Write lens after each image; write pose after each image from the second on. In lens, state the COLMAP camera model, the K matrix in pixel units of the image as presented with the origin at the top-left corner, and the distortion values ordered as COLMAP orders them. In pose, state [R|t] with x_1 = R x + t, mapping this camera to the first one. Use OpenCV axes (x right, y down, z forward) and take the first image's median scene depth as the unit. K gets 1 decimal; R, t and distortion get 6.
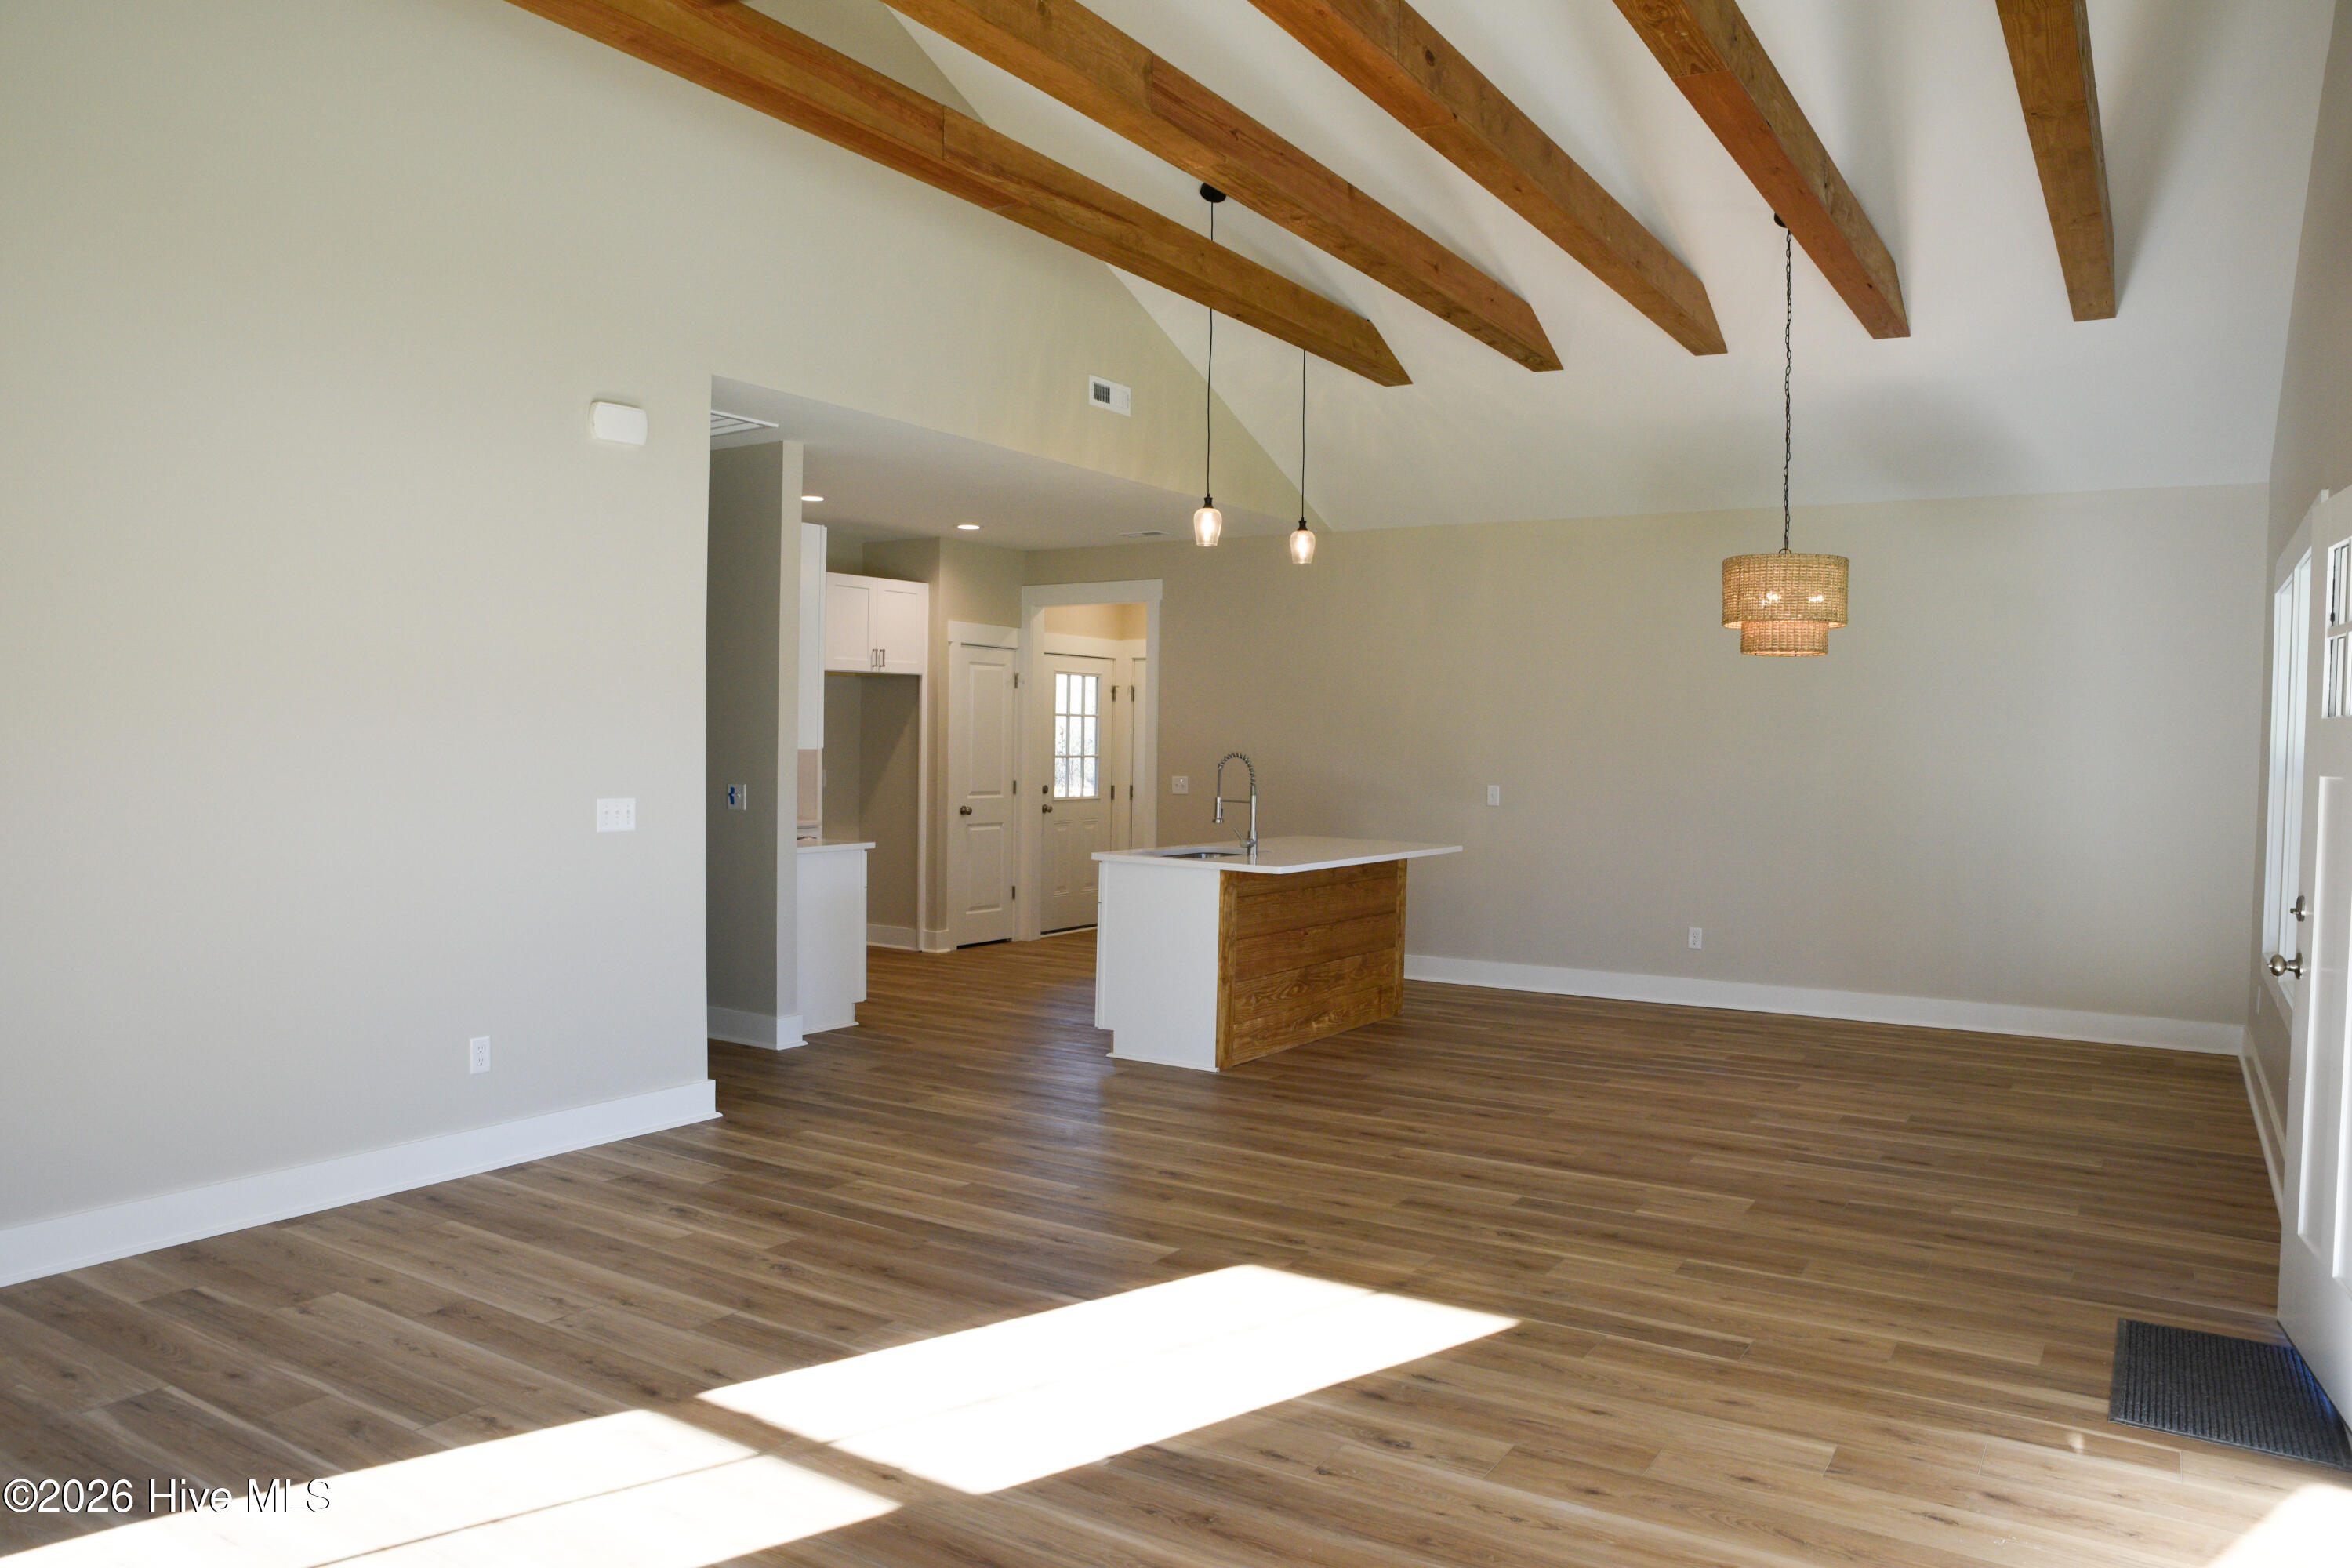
lens RADIAL K [[1547.5, 0, 1176.0], [0, 1547.5, 784.0], [0, 0, 1]] dist [-0.130478, 0.082239]
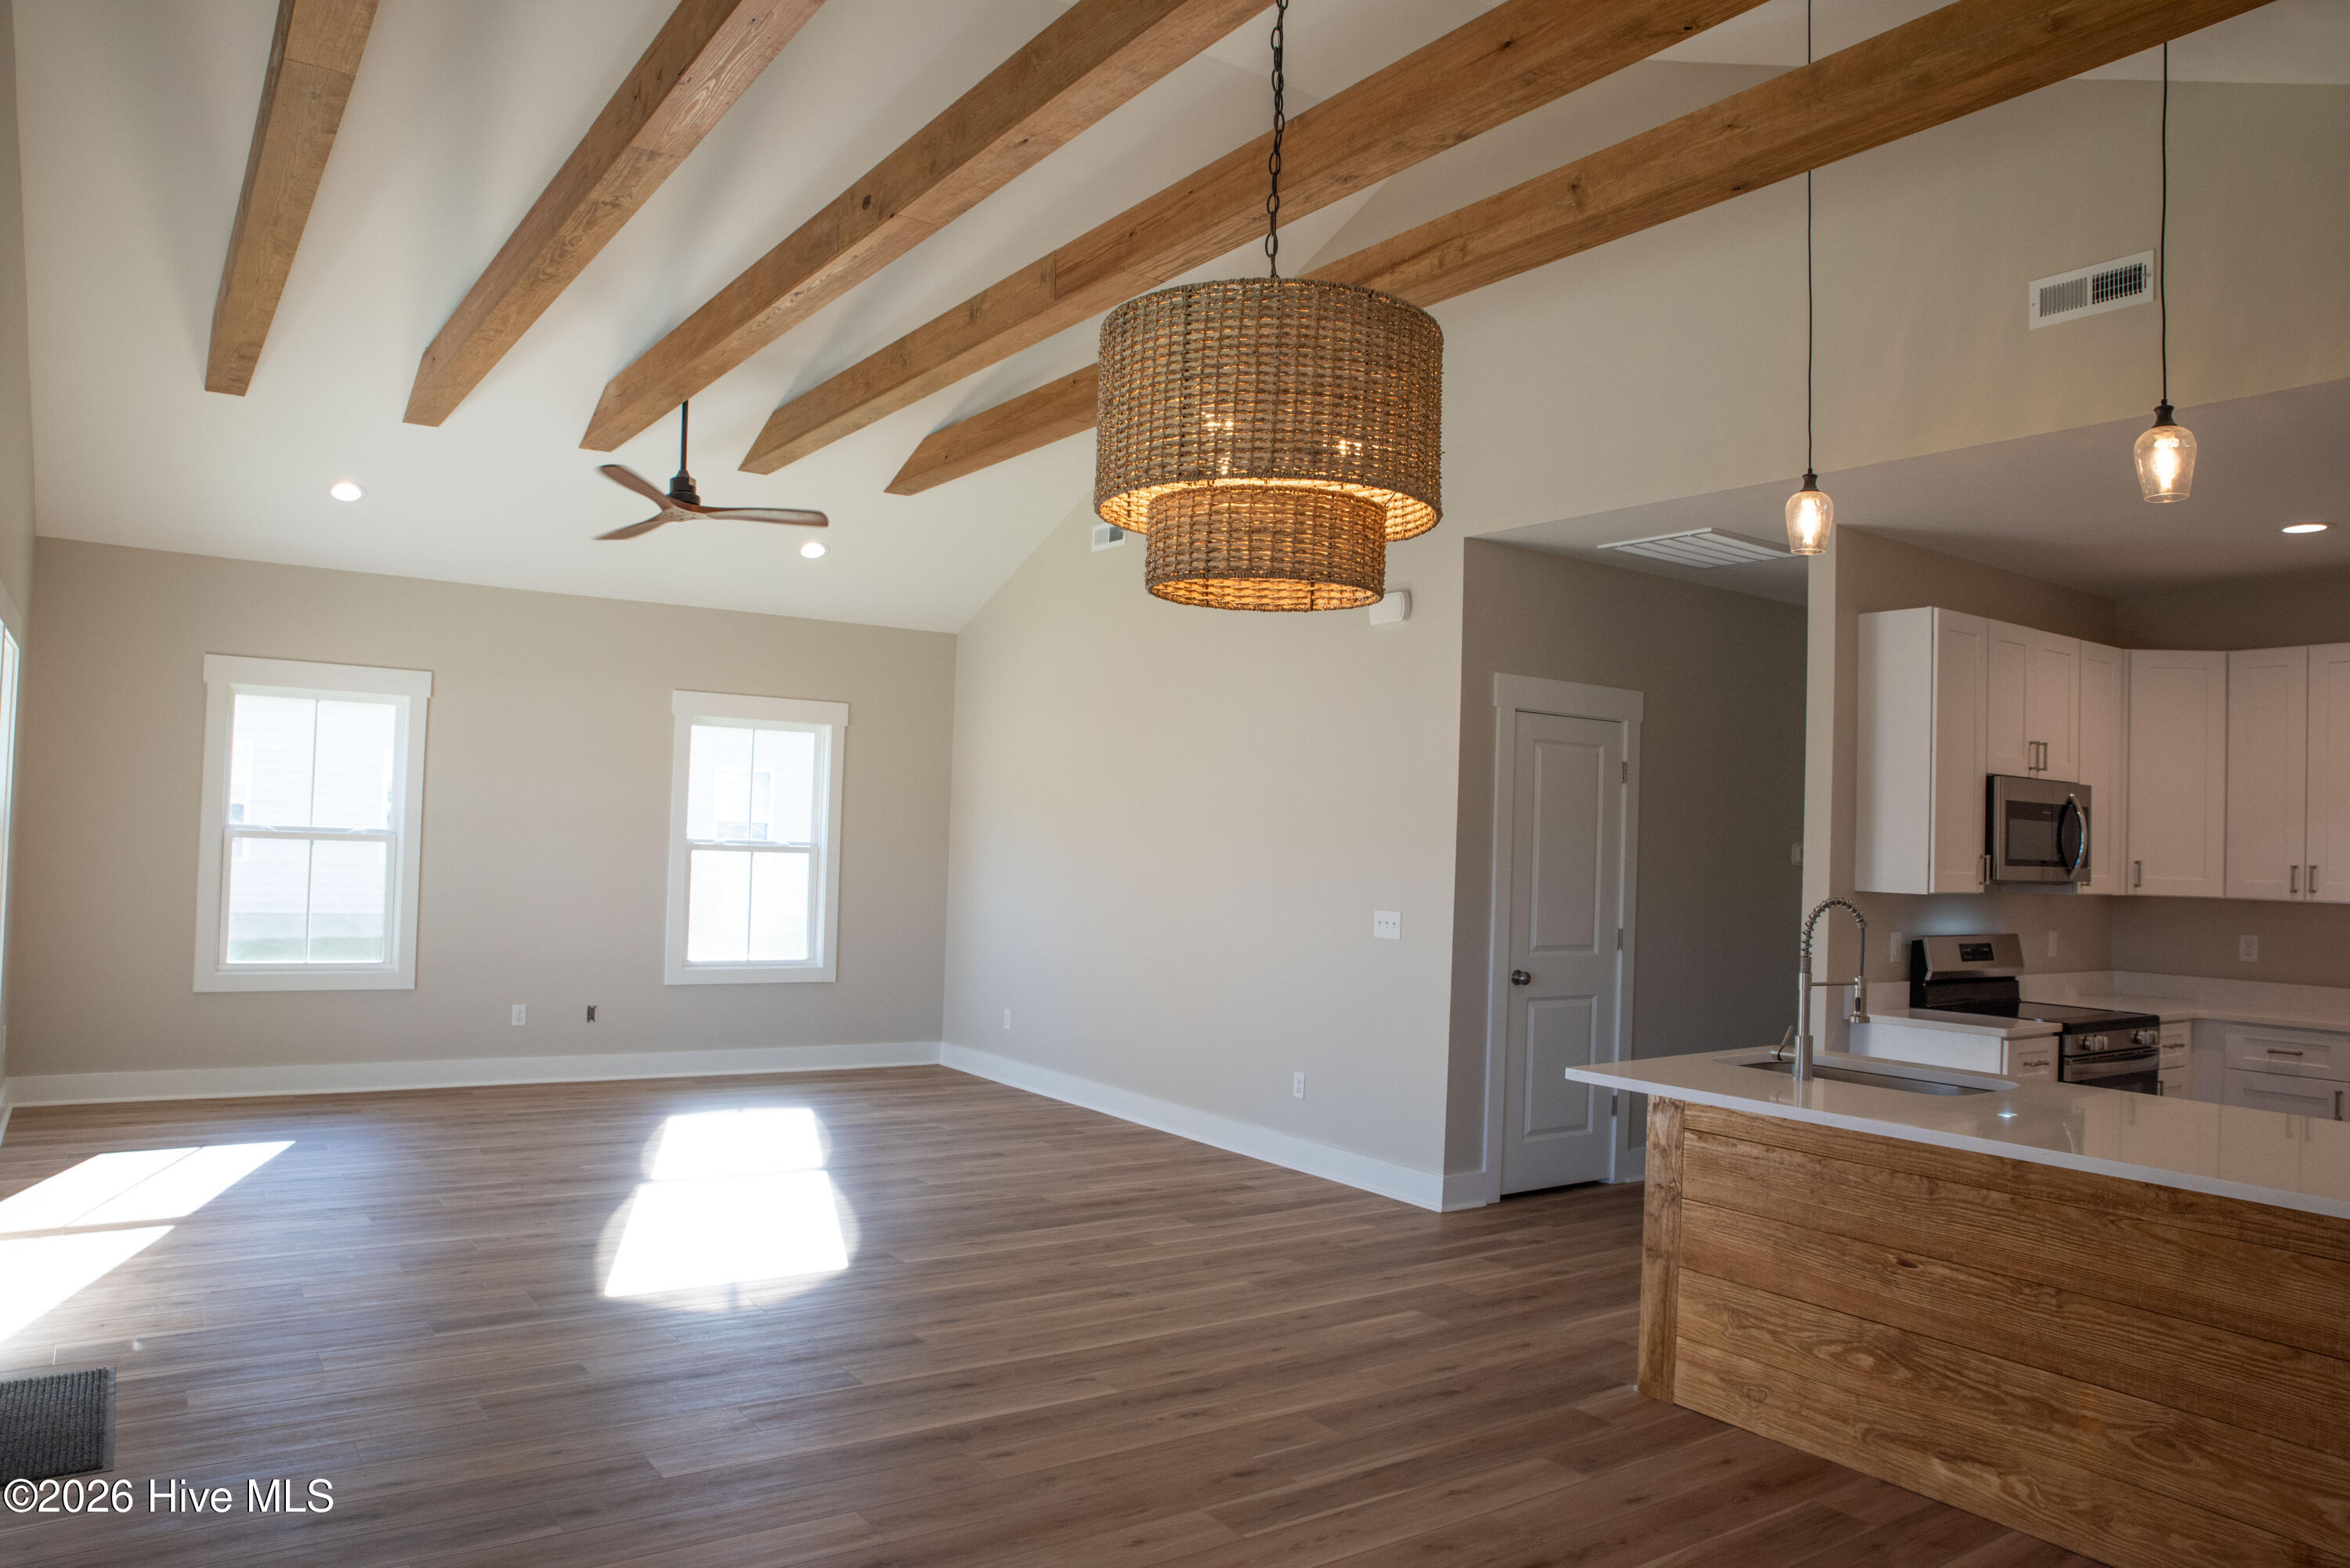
lens RADIAL K [[1546.1, 0, 1175.0], [0, 1546.1, 784.0], [0, 0, 1]] dist [-0.130478, 0.082239]
pose [[-0.355365, -0.063978, -0.932536, 0.860610], [-0.068971, 0.996730, -0.042099, -0.028836], [0.932179, 0.049358, -0.358616, 1.293781]]
